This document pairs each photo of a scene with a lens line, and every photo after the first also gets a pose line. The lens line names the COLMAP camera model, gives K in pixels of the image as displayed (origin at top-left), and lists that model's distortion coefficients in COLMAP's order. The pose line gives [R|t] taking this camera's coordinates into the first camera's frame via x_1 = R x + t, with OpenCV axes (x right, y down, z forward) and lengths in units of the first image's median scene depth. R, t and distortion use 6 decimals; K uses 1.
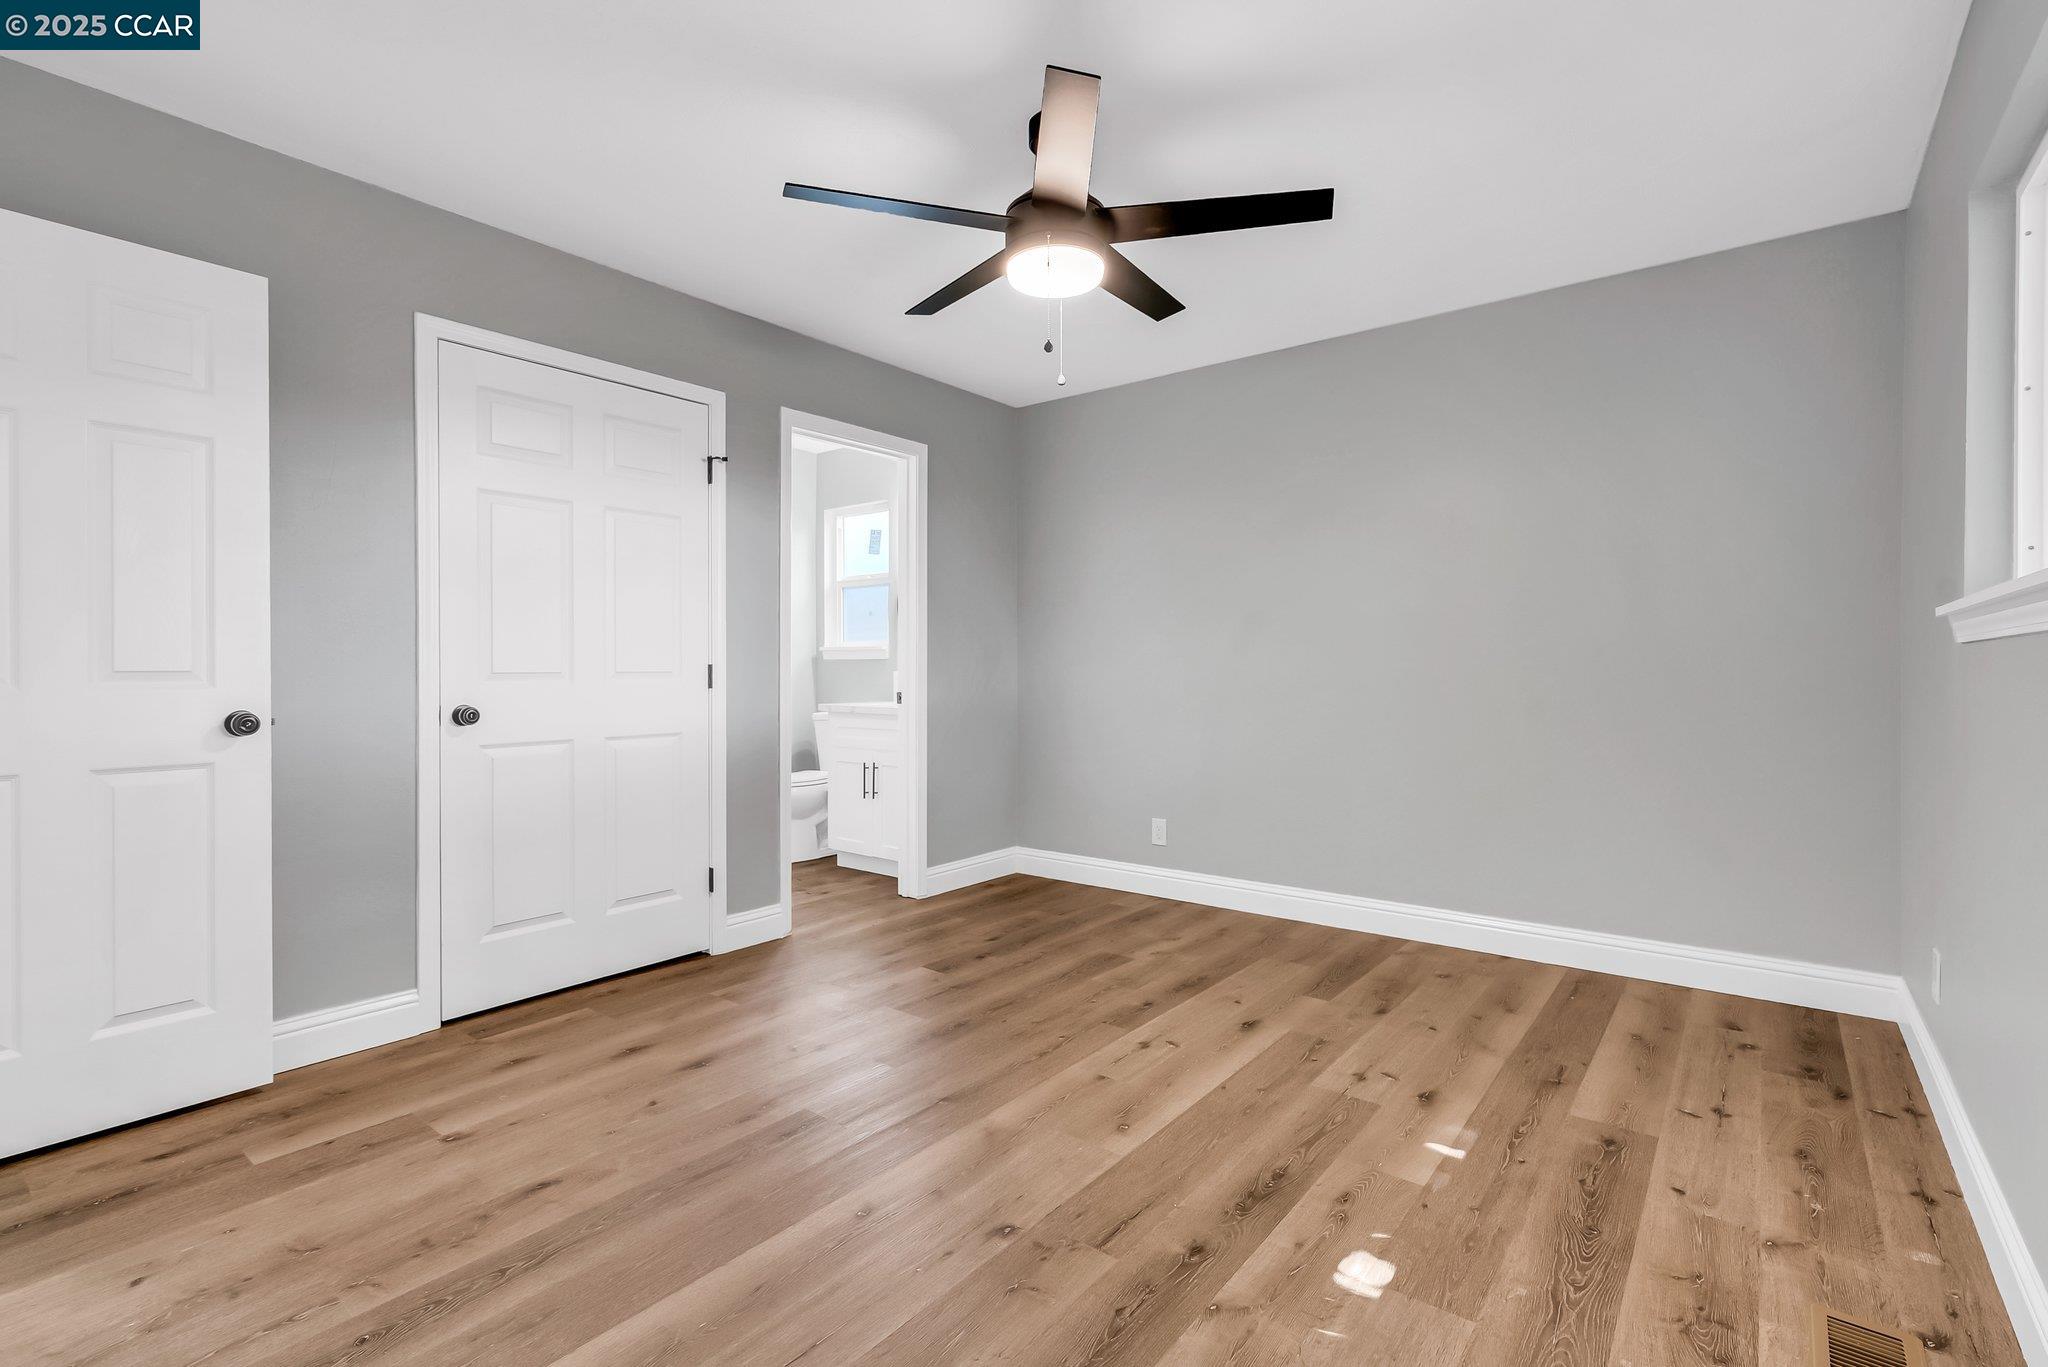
lens RADIAL K [[937.2, 0, 924.8], [0, 937.2, 681.0], [0, 0, 1]] dist [-0.003998, 0.000762]
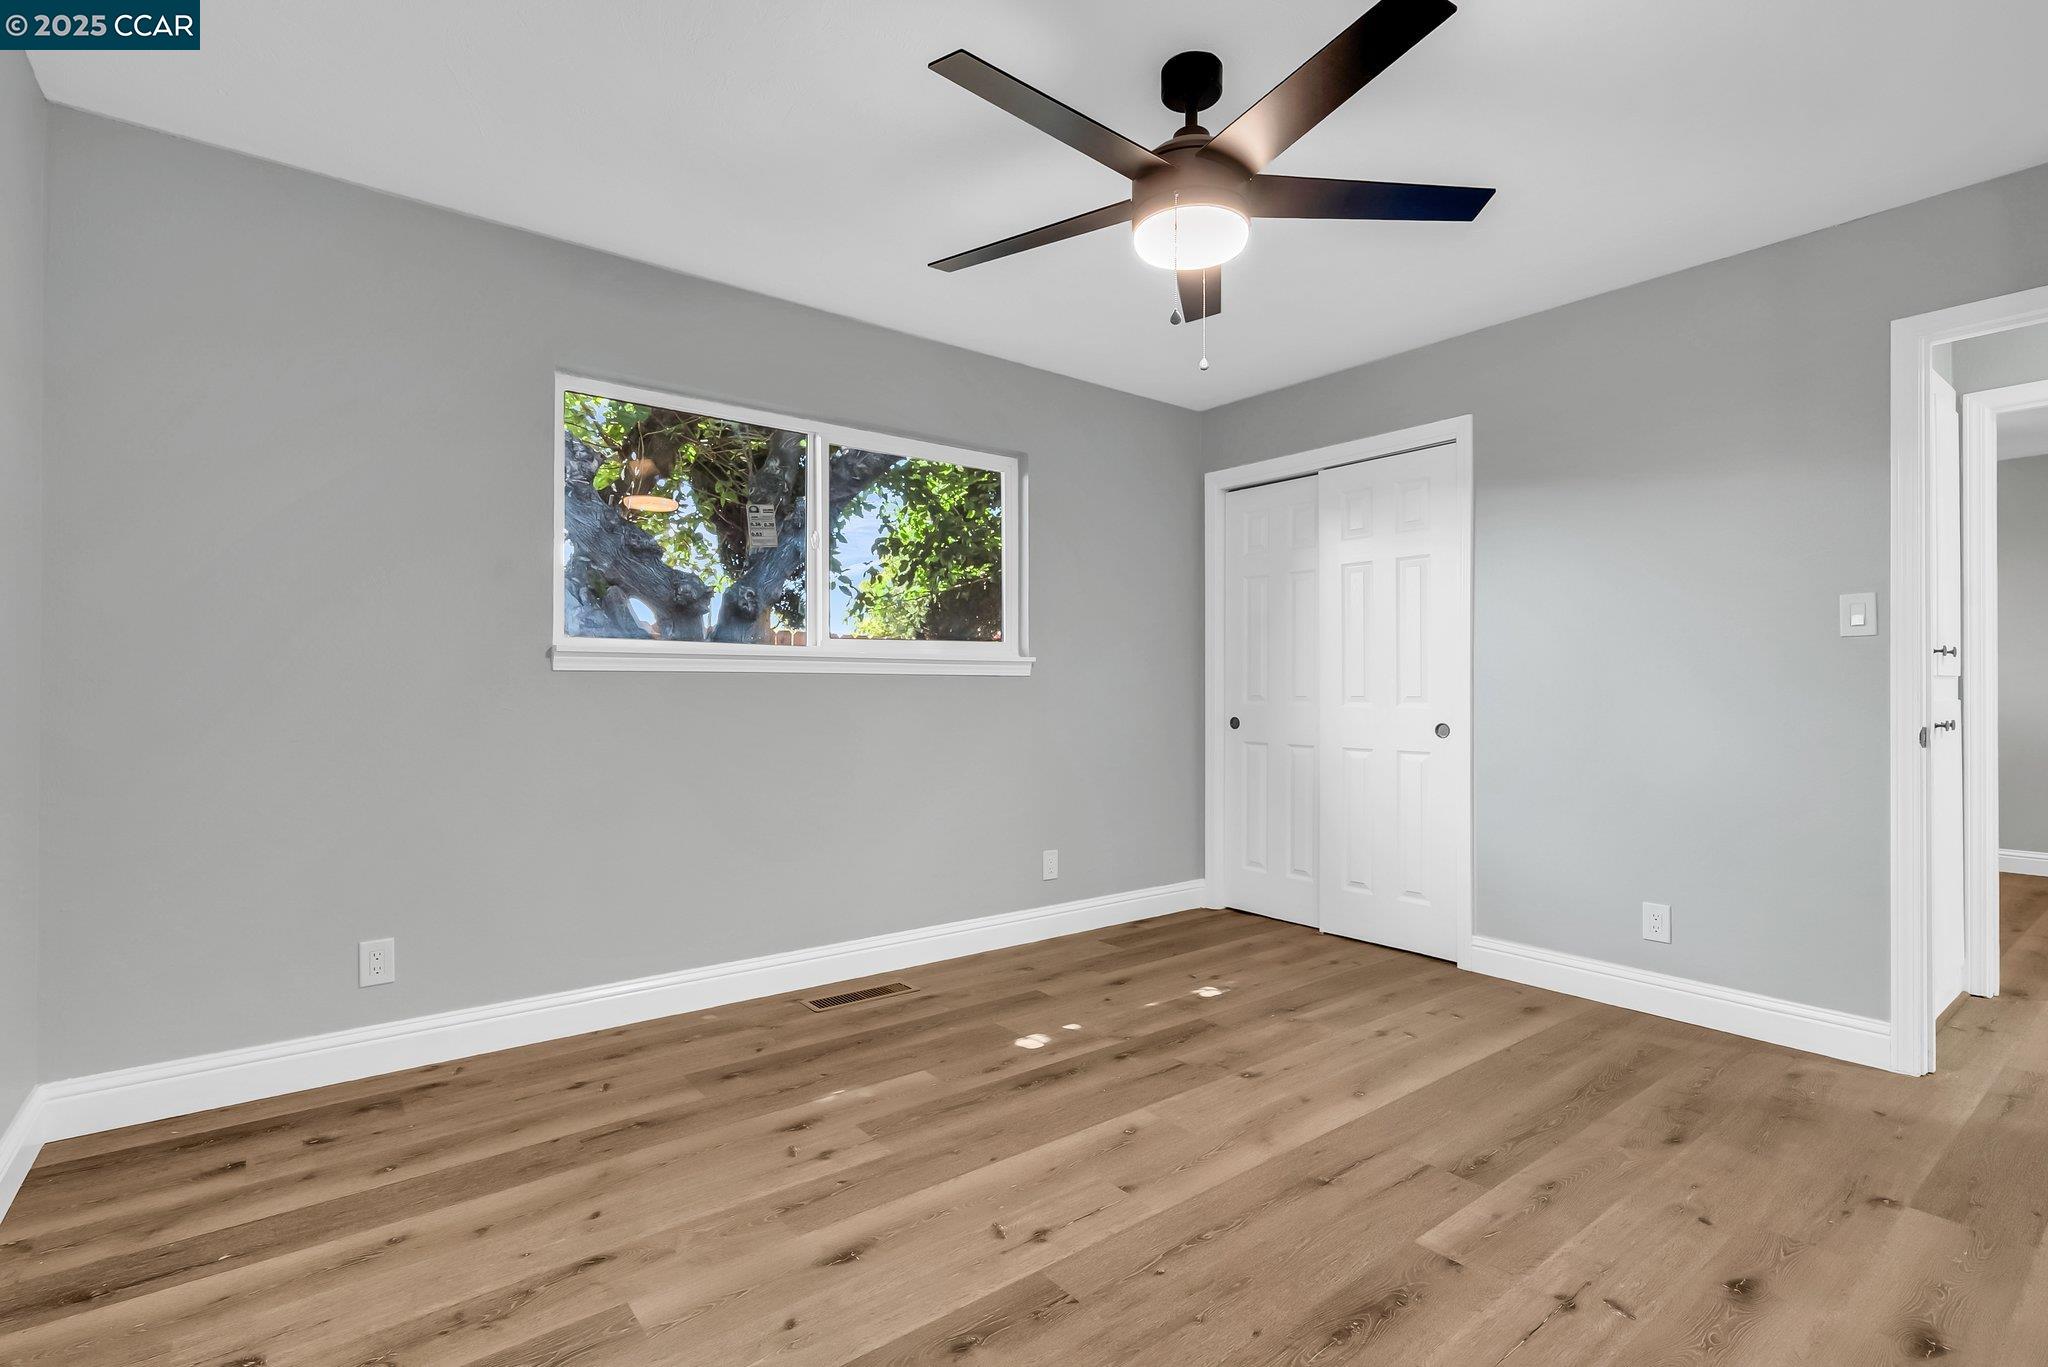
lens RADIAL K [[937.2, 0, 924.8], [0, 937.2, 681.0], [0, 0, 1]] dist [-0.003998, 0.000762]
pose [[-0.972164, 0.002441, 0.234289, 0.155326], [0.003093, 0.999992, 0.002414, -0.021389], [-0.234281, 0.003071, -0.972164, 1.694715]]
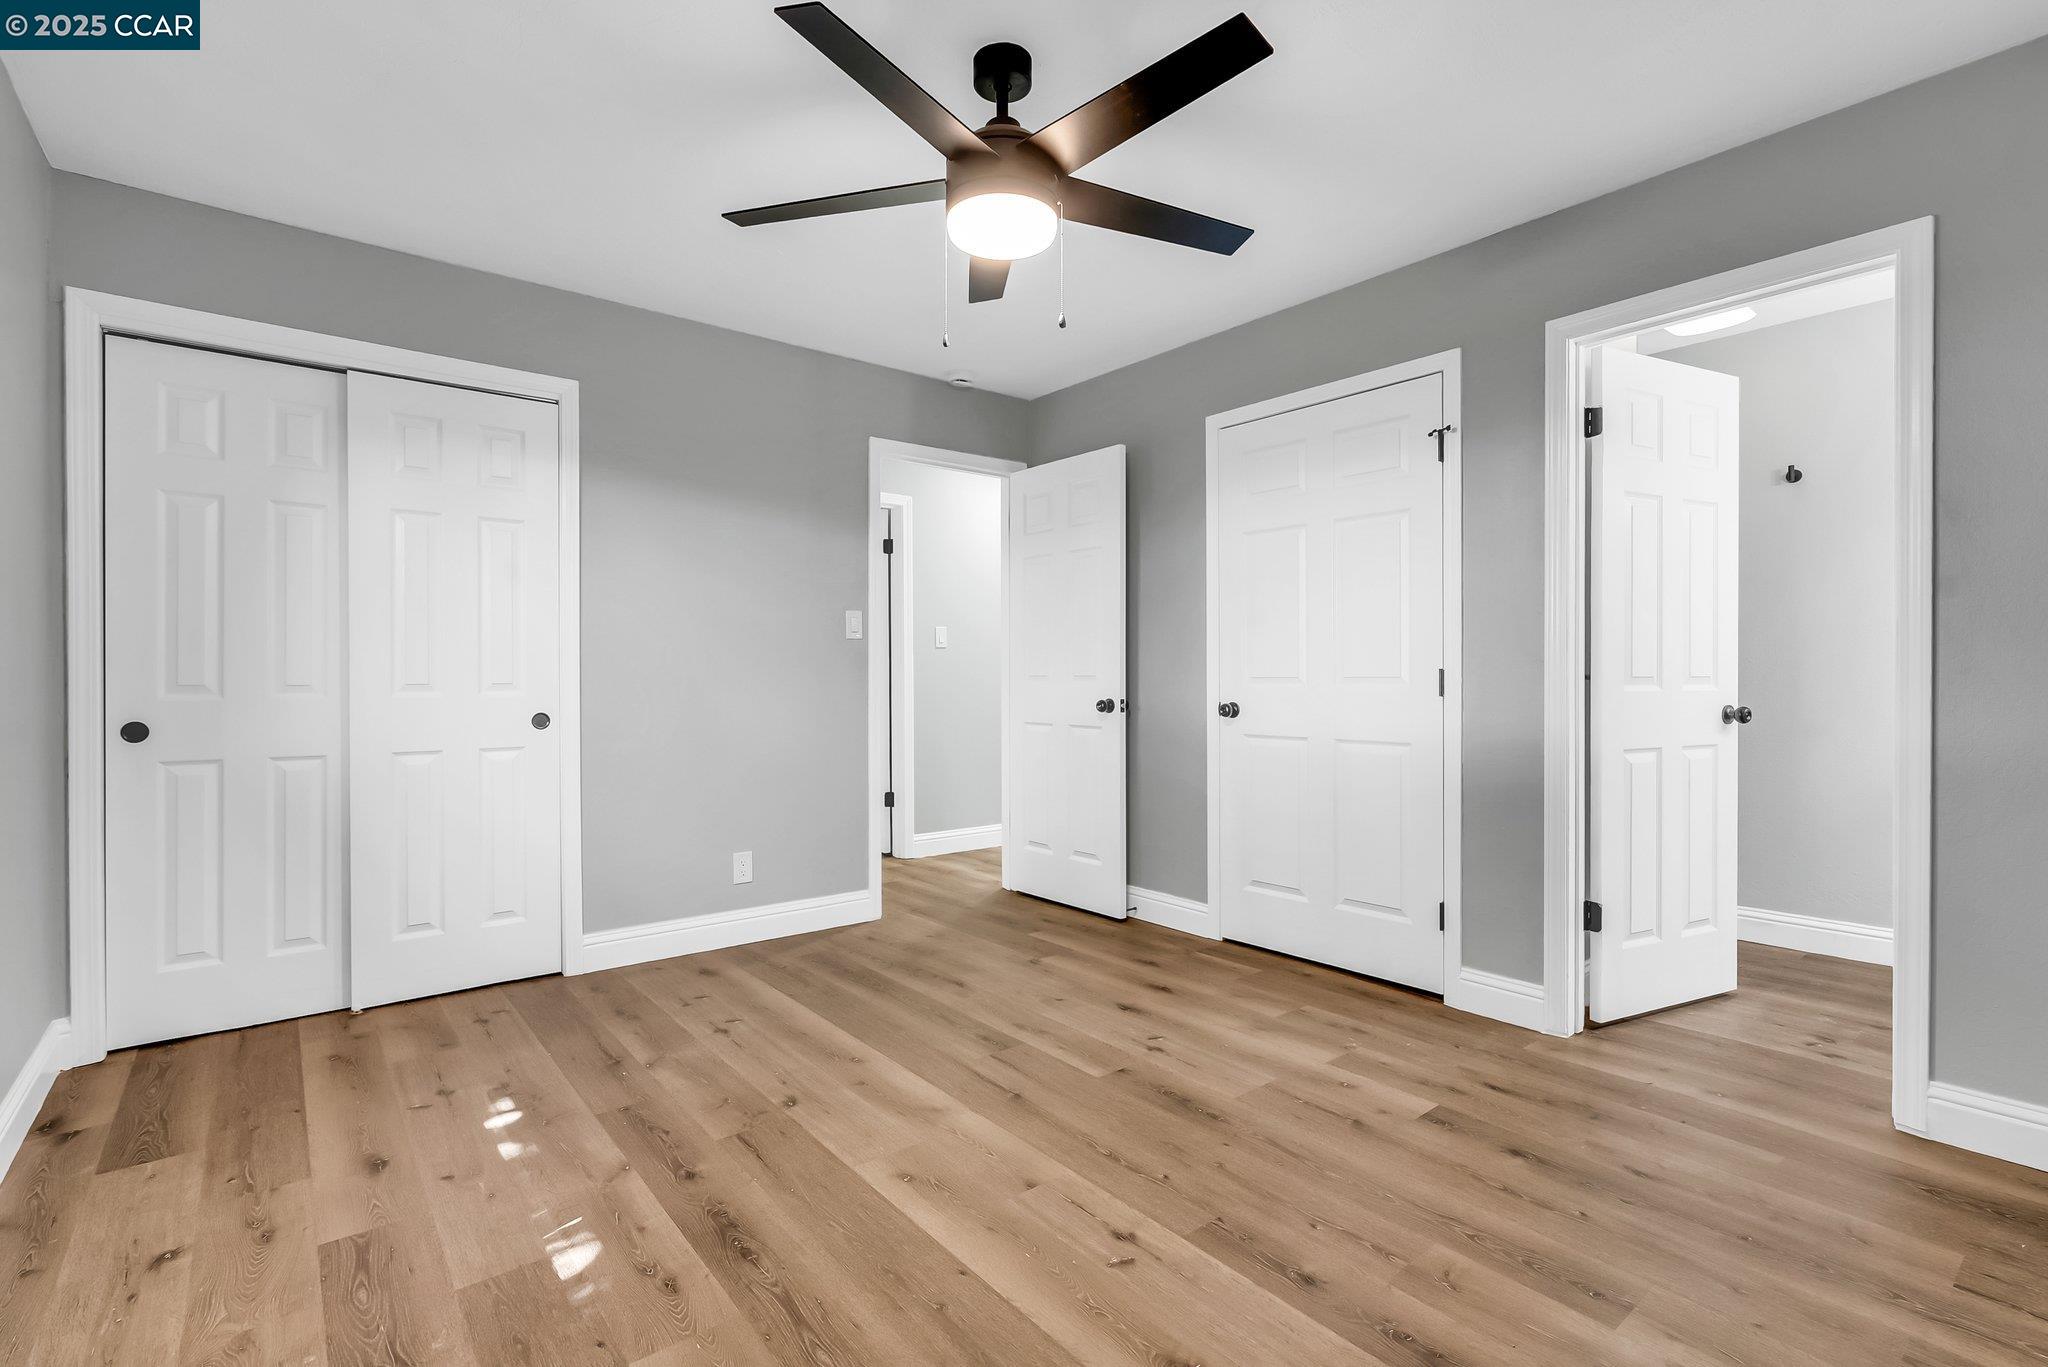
lens RADIAL K [[952.7, 0, 1134.9], [0, 952.7, 684.1], [0, 0, 1]] dist [-0.002949, 0.000197]
pose [[-0.100594, 0.009544, -0.994882, 0.909126], [-0.010970, 0.999883, 0.010701, -0.012910], [0.994867, 0.011991, -0.100478, 1.075396]]
